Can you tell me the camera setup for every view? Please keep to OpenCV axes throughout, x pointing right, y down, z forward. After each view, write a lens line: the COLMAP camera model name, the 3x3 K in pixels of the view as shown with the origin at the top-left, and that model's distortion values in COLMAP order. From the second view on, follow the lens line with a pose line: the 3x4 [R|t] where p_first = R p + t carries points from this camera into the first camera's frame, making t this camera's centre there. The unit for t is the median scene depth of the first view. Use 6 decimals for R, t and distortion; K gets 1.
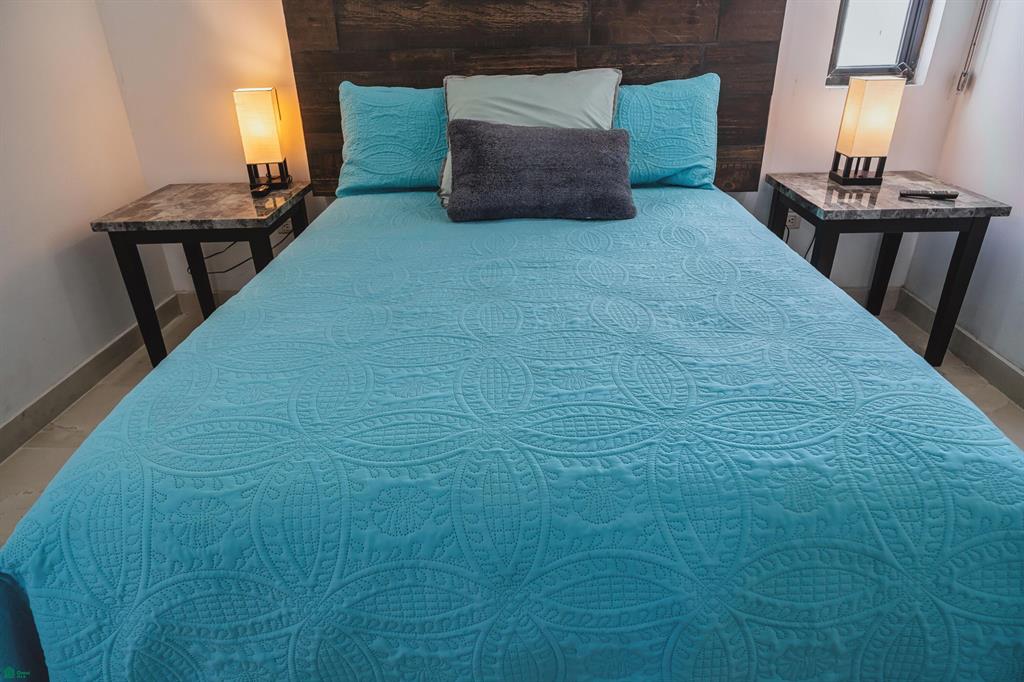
lens RADIAL K [[612.3, 0, 510.1], [0, 612.3, 333.0], [0, 0, 1]] dist [-0.002291, 0.000636]
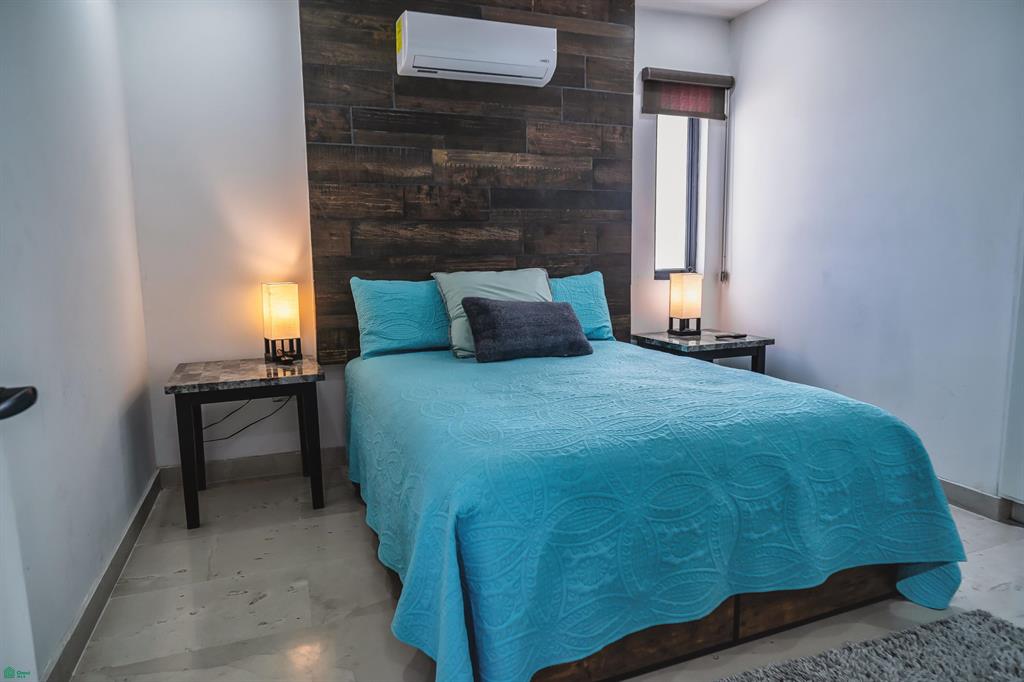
lens RADIAL K [[605.2, 0, 505.2], [0, 605.2, 339.6], [0, 0, 1]] dist [-0.001987, 0.001856]
pose [[0.925581, -0.040676, 0.376357, -0.485762], [0.161873, 0.941256, -0.296369, 0.164053], [-0.342193, 0.335235, 0.877793, -0.225574]]
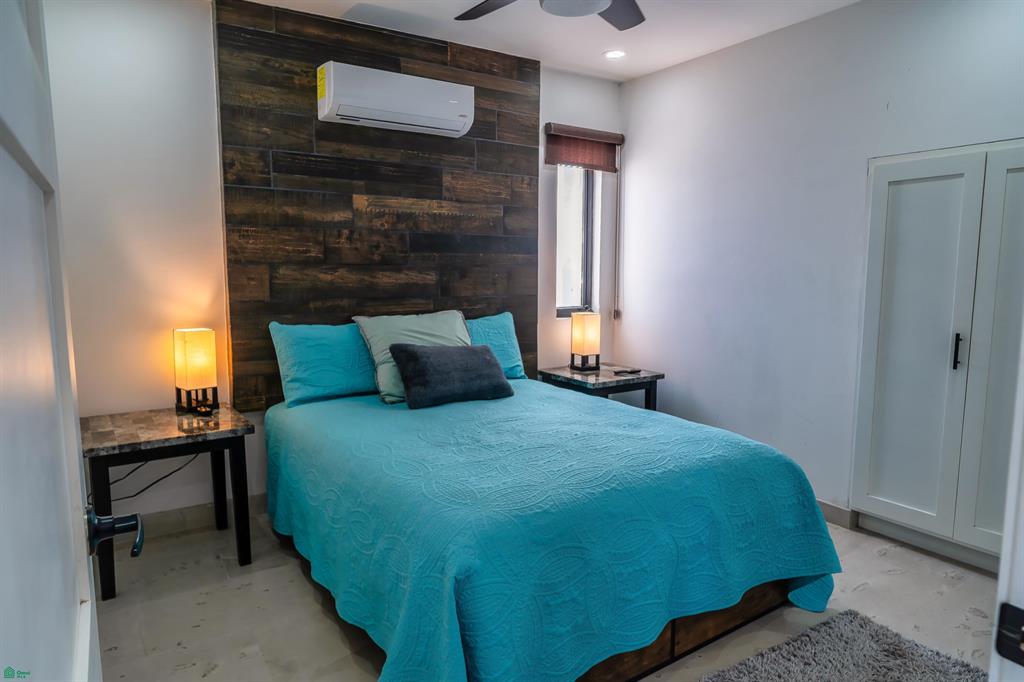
lens RADIAL K [[615.4, 0, 500.0], [0, 615.4, 340.2], [0, 0, 1]] dist [-0.000651, 0.000408]
pose [[0.824829, -0.039489, 0.564002, -0.636926], [0.231573, 0.933640, -0.273296, 0.096990], [-0.515782, 0.356030, 0.779237, -0.261833]]
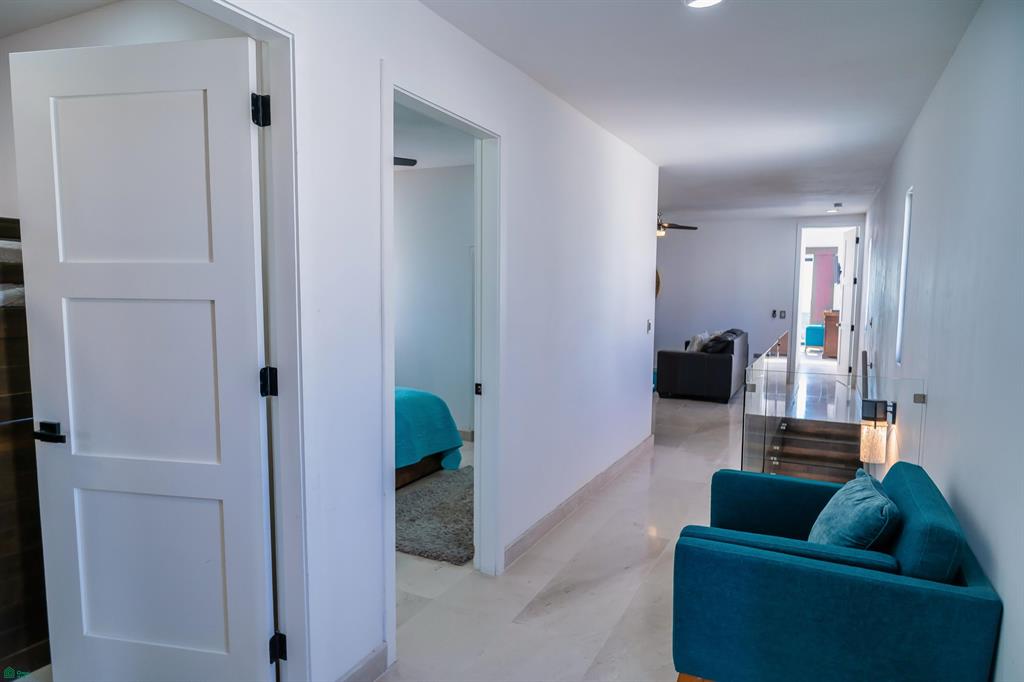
lens RADIAL K [[605.2, 0, 505.2], [0, 605.2, 339.6], [0, 0, 1]] dist [-0.001987, 0.001856]
pose [[0.435639, -0.052715, 0.898577, -1.506536], [0.384894, 0.913325, -0.133021, 0.299936], [-0.813680, 0.403806, 0.418169, -0.829847]]
